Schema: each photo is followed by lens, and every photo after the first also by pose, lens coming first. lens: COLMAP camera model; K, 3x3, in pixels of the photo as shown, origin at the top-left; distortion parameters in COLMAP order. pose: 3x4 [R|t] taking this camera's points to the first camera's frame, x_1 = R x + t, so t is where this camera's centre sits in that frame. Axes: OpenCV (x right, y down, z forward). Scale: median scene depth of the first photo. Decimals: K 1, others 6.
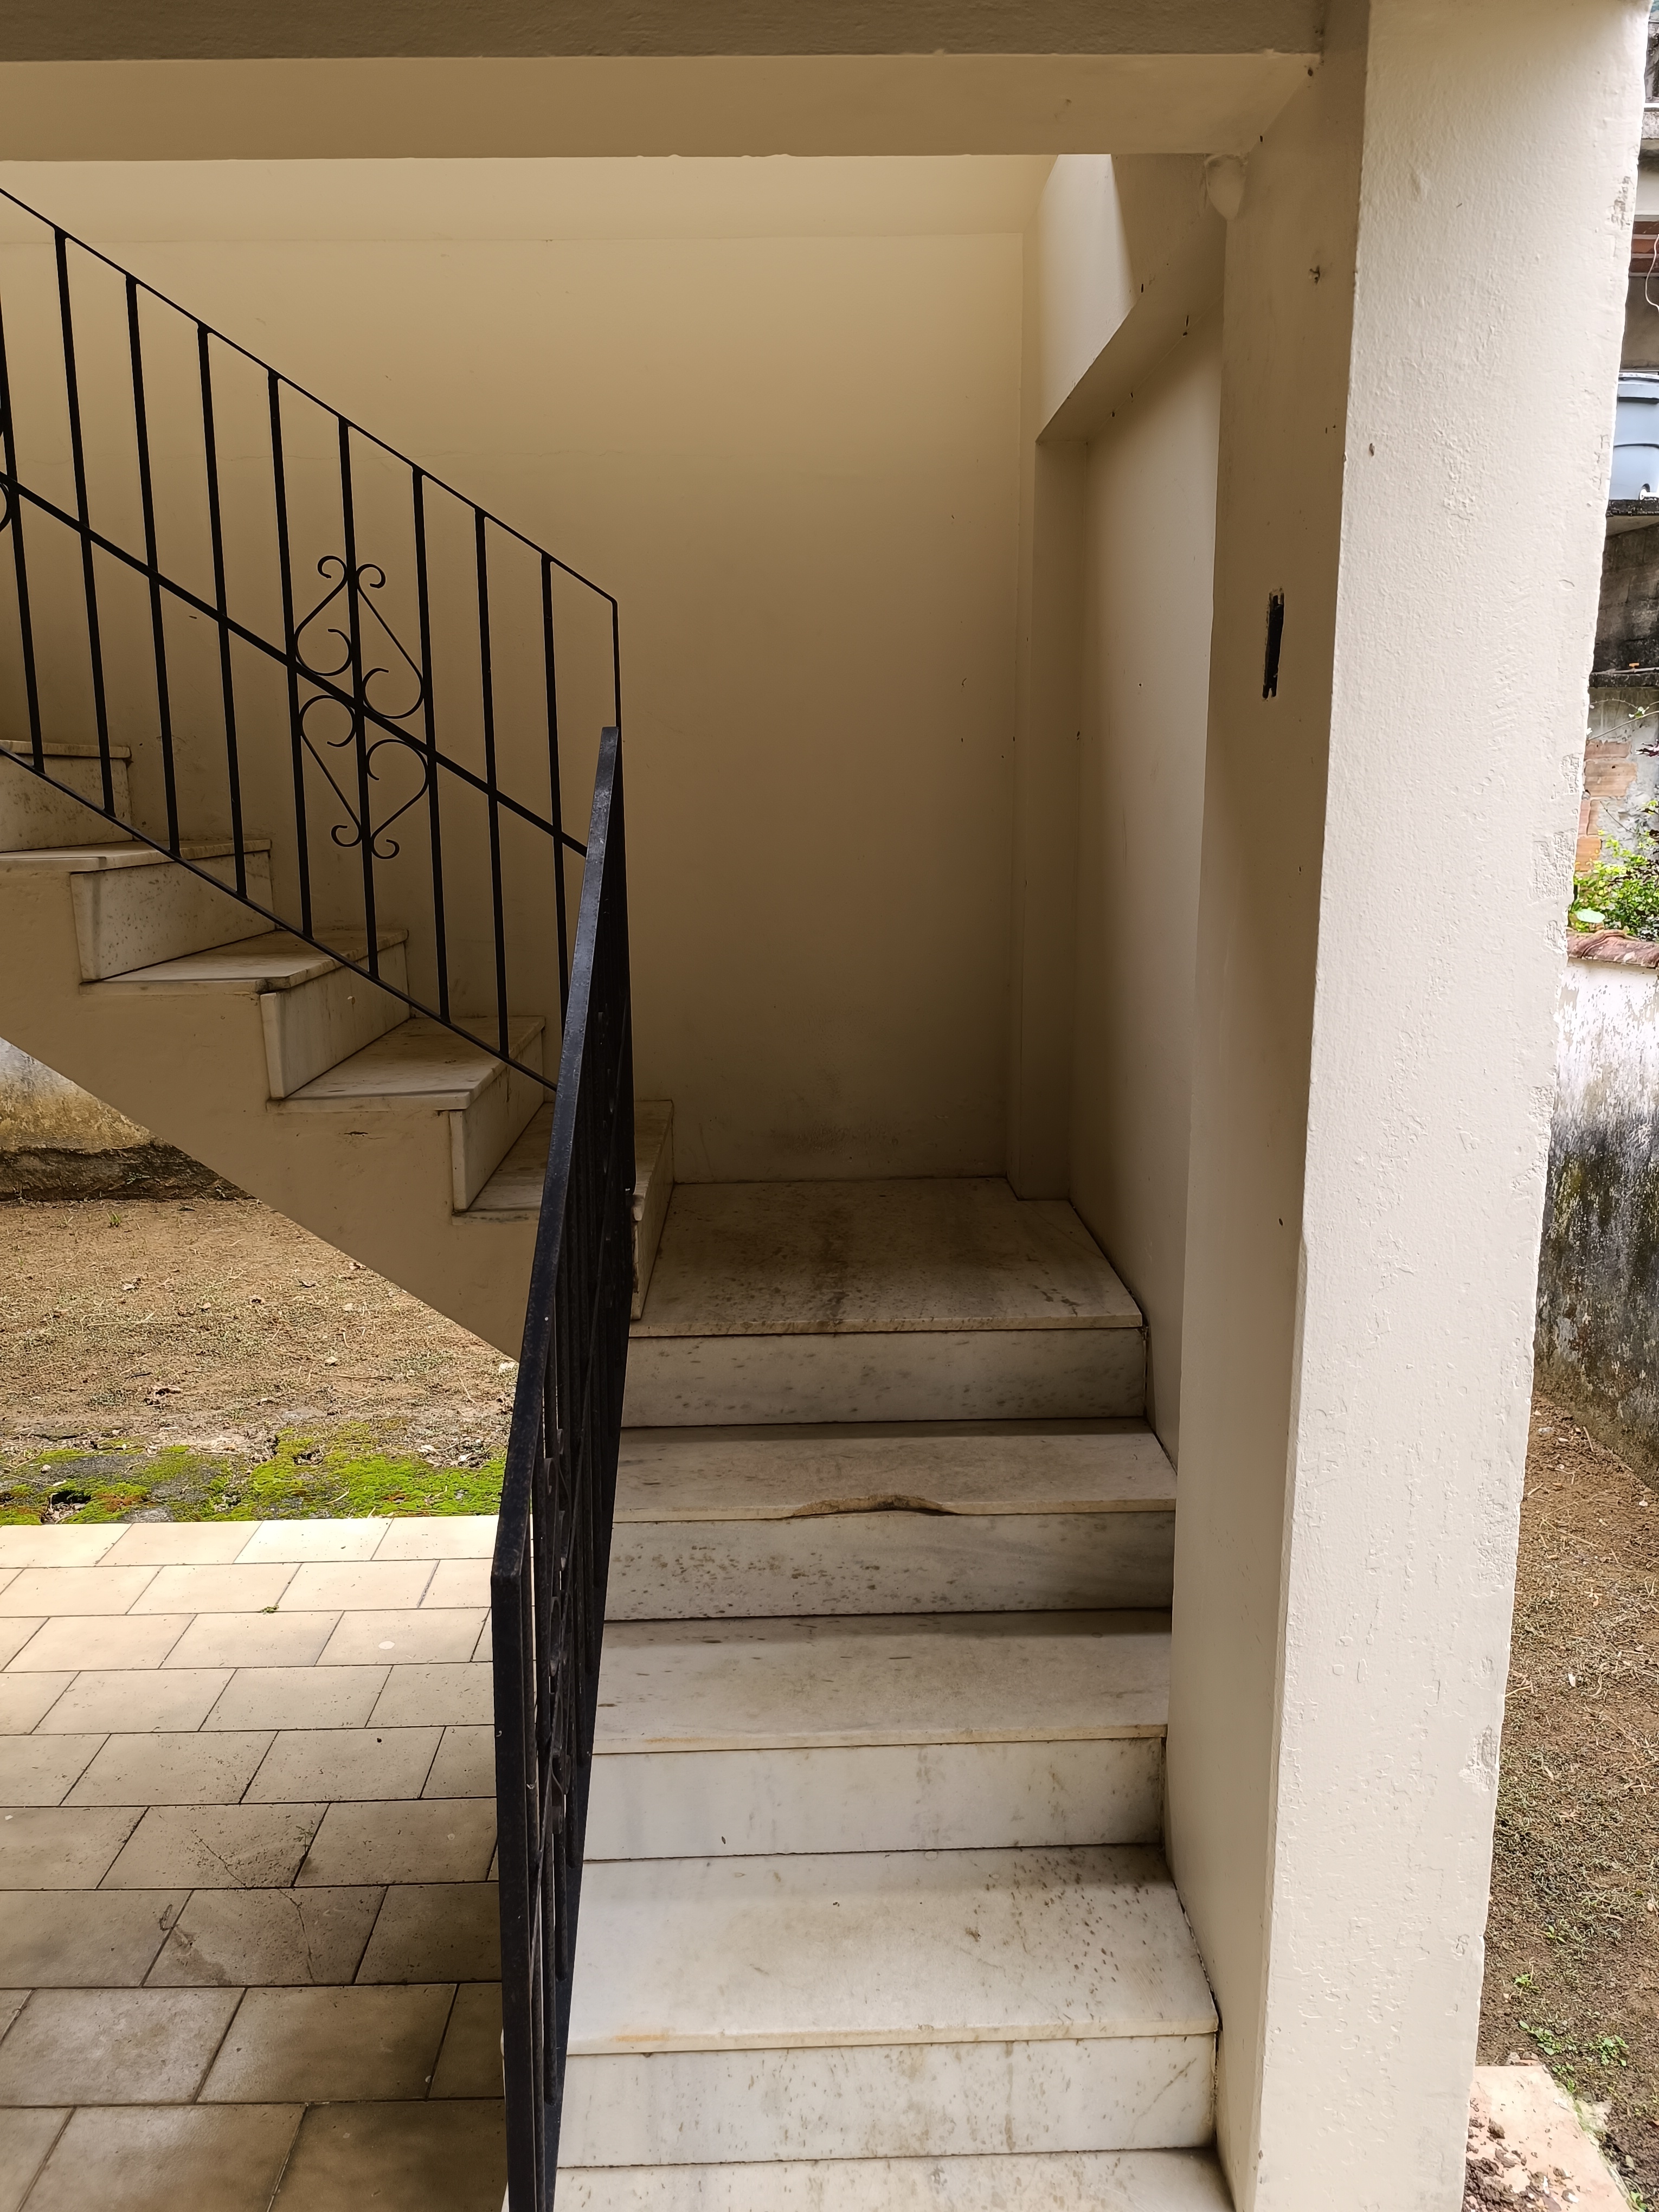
lens RADIAL K [[1532.3, 0, 825.7], [0, 1532.3, 1104.6], [0, 0, 1]] dist [-0.003044, -0.004786]
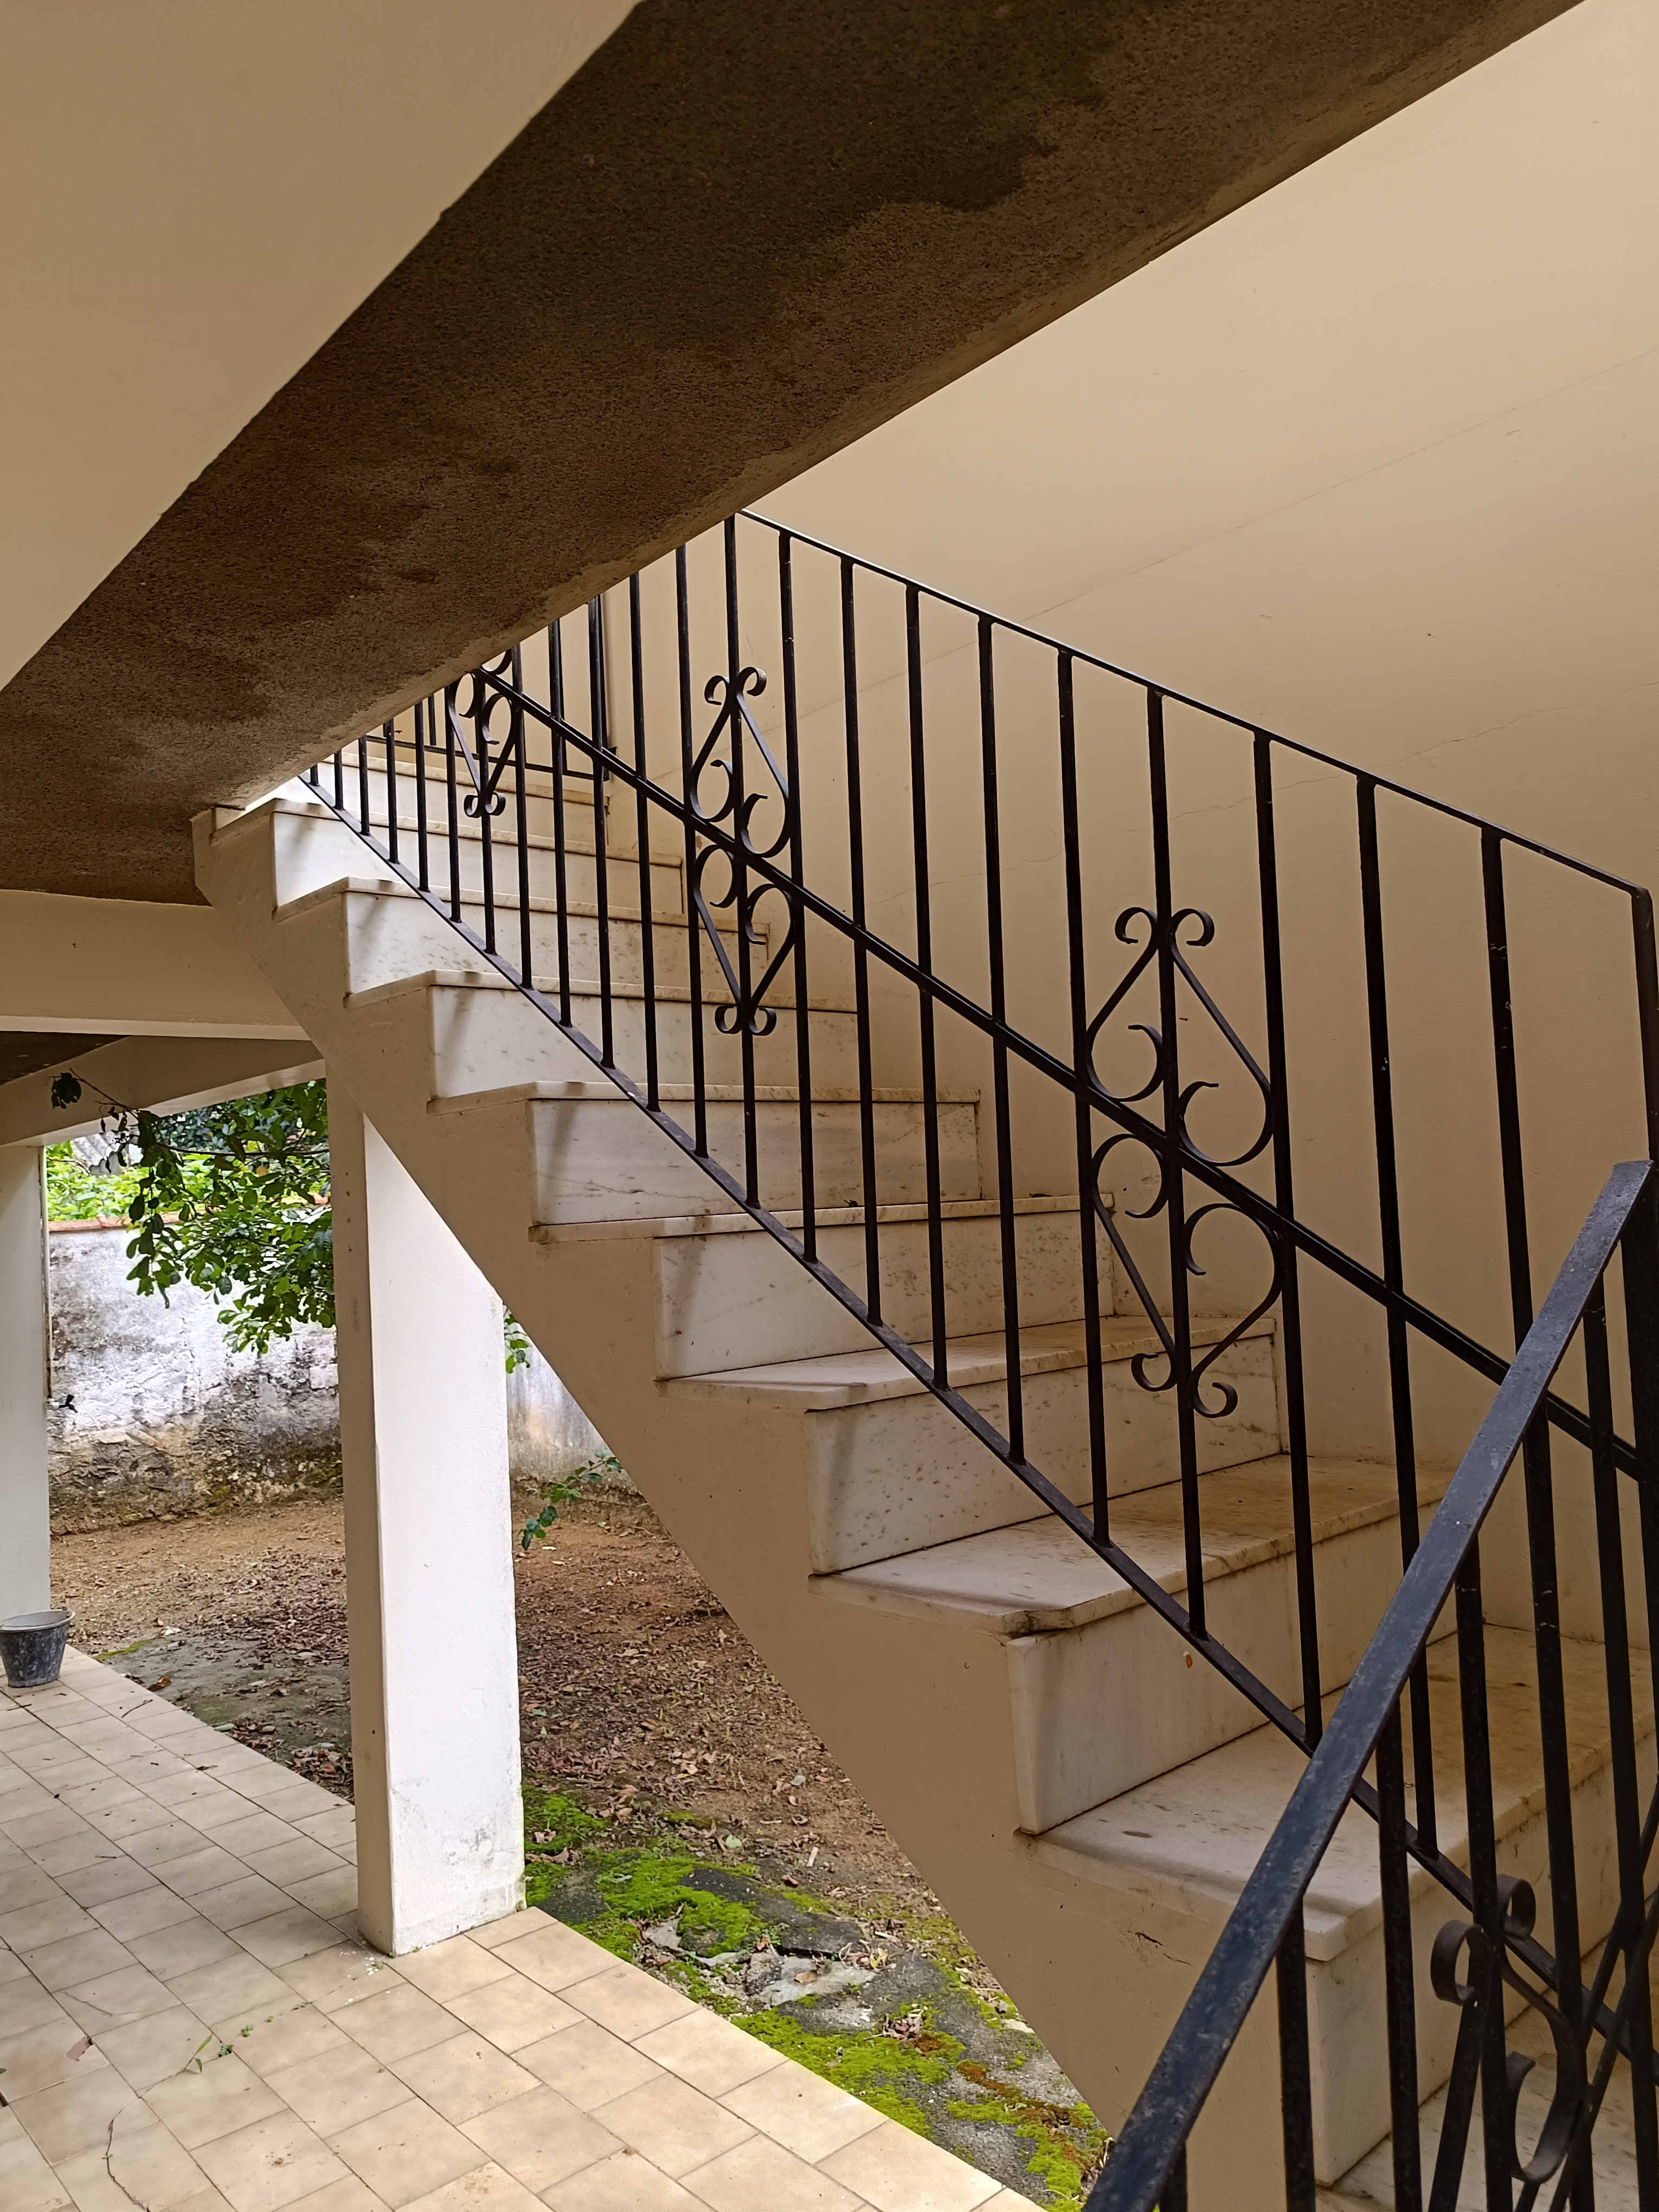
lens RADIAL K [[1532.3, 0, 826.1], [0, 1532.3, 1098.6], [0, 0, 1]] dist [-0.003044, -0.004786]
pose [[0.650438, -0.083526, -0.754953, 0.045656], [-0.106714, 0.974028, -0.199705, -0.149894], [0.752025, 0.210459, 0.624632, 0.539606]]
